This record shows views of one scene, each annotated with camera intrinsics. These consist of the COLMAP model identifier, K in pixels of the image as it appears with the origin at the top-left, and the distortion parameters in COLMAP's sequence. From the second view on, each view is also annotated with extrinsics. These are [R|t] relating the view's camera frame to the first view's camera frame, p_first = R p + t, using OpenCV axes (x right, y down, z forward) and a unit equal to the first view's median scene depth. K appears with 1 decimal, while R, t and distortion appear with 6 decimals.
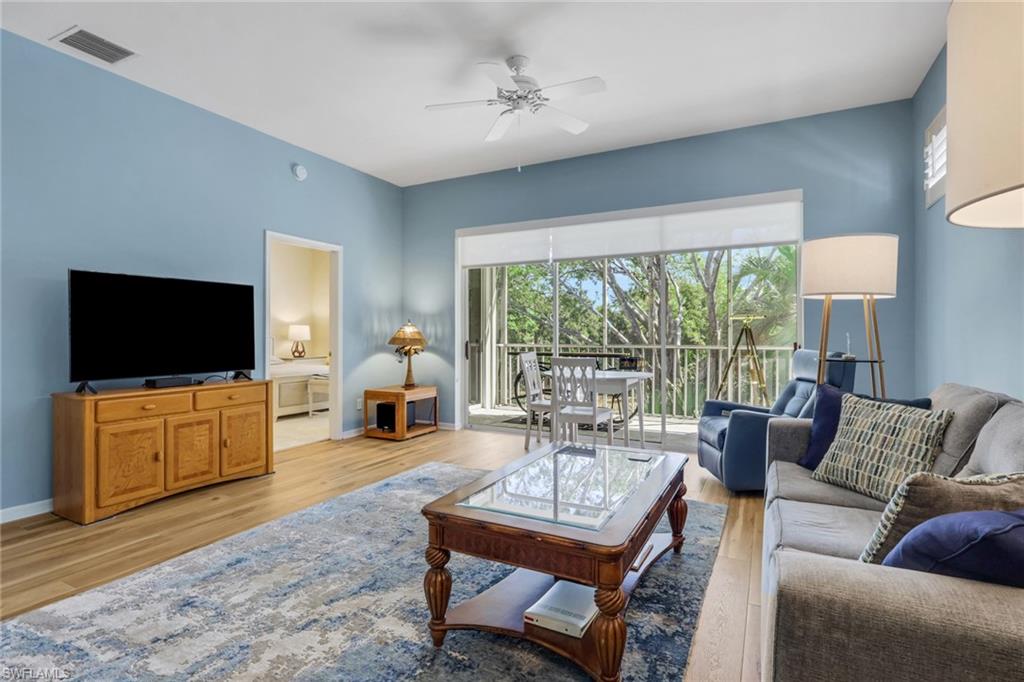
lens RADIAL K [[497.0, 0, 507.7], [0, 497.0, 339.6], [0, 0, 1]] dist [-0.001801, 0.000546]
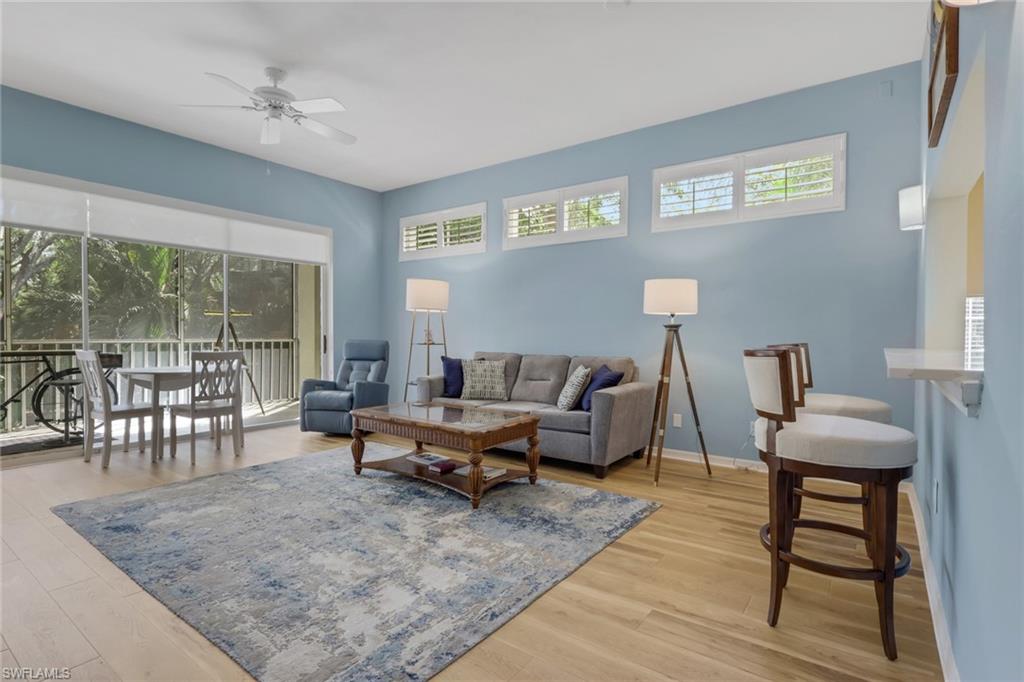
lens RADIAL K [[497.0, 0, 519.9], [0, 497.0, 346.0], [0, 0, 1]] dist [-0.001801, 0.000546]
pose [[0.141187, -0.027407, 0.989604, -0.788177], [0.000381, 0.999618, 0.027630, -0.002252], [-0.989983, -0.003524, 0.141144, 0.259154]]
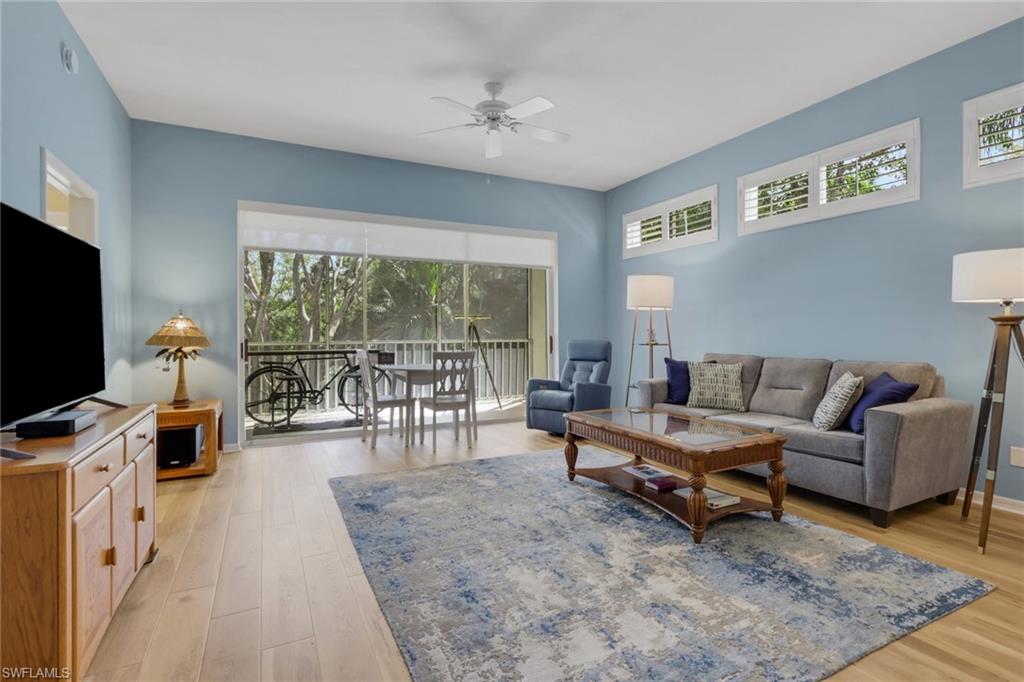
lens RADIAL K [[497.0, 0, 510.8], [0, 497.0, 331.6], [0, 0, 1]] dist [-0.001801, 0.000546]
pose [[0.579416, -0.003555, 0.815024, -0.702242], [0.011345, 0.999929, -0.003703, -0.002441], [-0.814953, 0.011392, 0.579415, 0.257110]]
